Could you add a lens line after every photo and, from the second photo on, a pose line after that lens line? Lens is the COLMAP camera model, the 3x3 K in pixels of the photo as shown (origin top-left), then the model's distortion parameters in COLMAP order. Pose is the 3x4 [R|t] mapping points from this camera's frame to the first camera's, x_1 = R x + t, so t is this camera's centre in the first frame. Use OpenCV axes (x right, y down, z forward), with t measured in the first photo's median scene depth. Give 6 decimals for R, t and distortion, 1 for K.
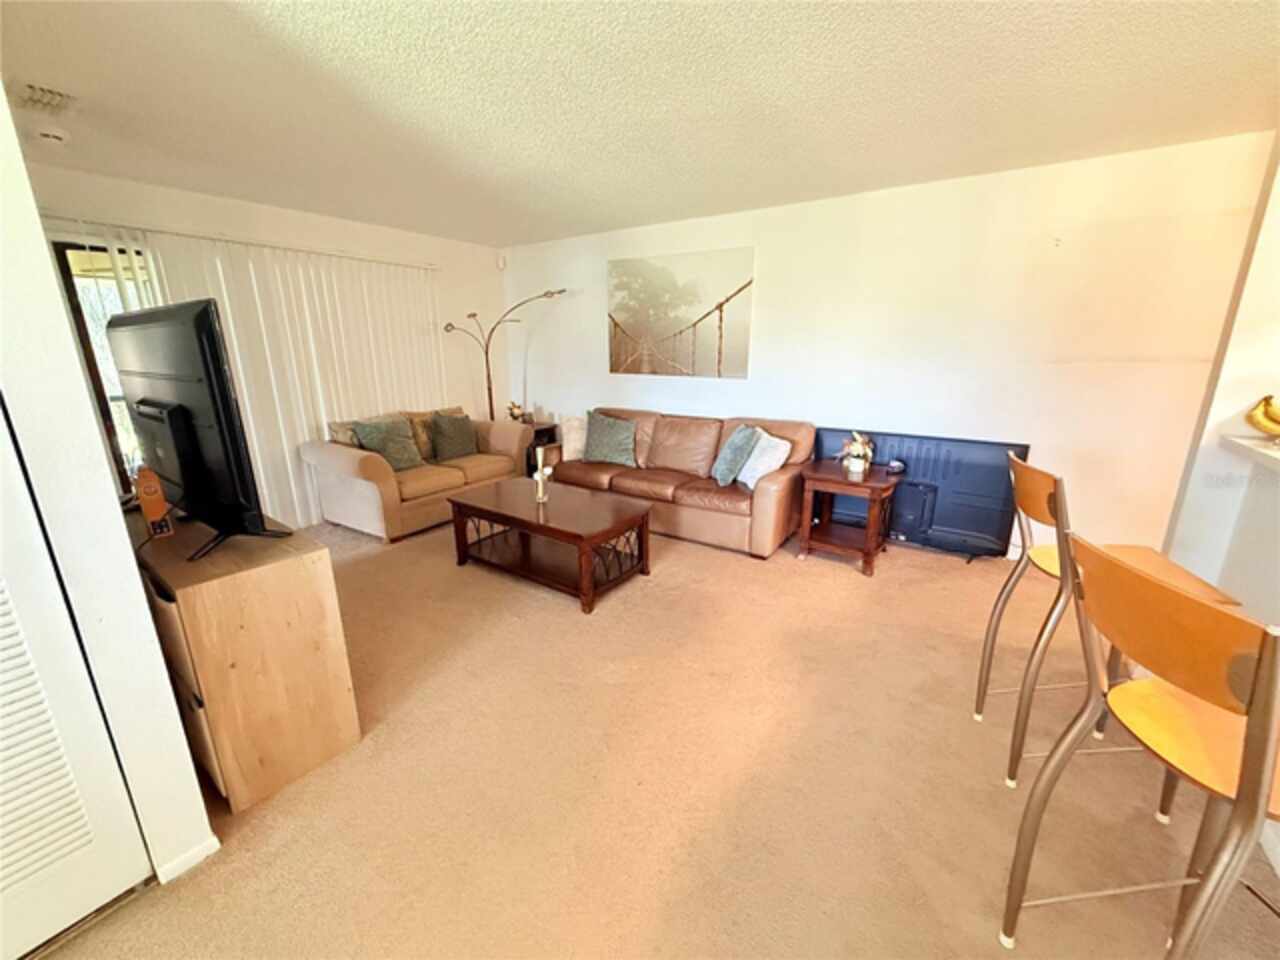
lens RADIAL K [[512.2, 0, 641.4], [0, 512.2, 480.2], [0, 0, 1]] dist [-0.001451, -0.000796]
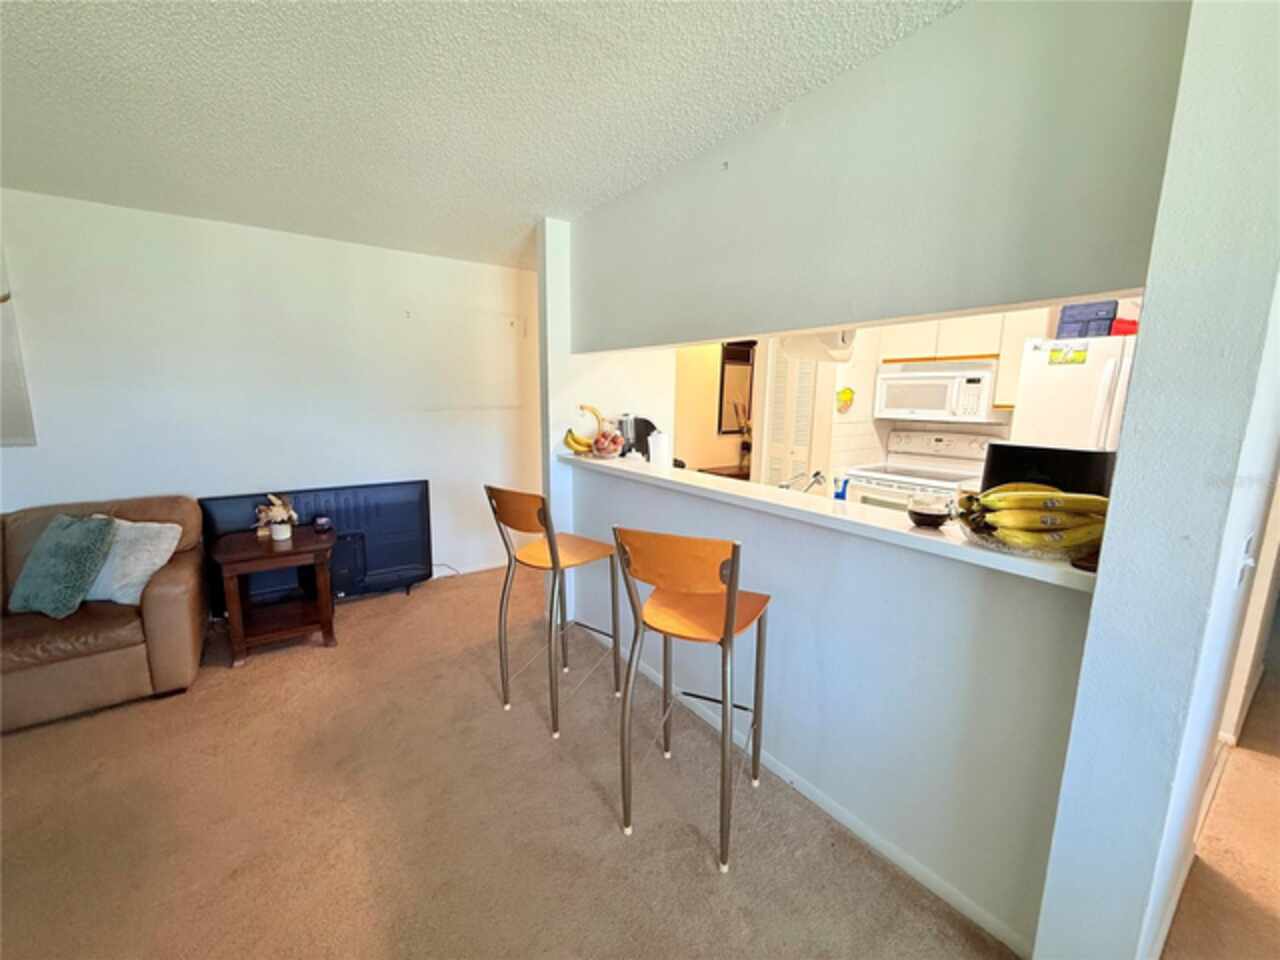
lens RADIAL K [[512.2, 0, 636.8], [0, 512.2, 482.0], [0, 0, 1]] dist [-0.001451, -0.000796]
pose [[0.349255, -0.150410, 0.924877, -0.153936], [0.227572, 0.971097, 0.071990, -0.035965], [-0.908973, 0.185333, 0.373390, 0.112866]]
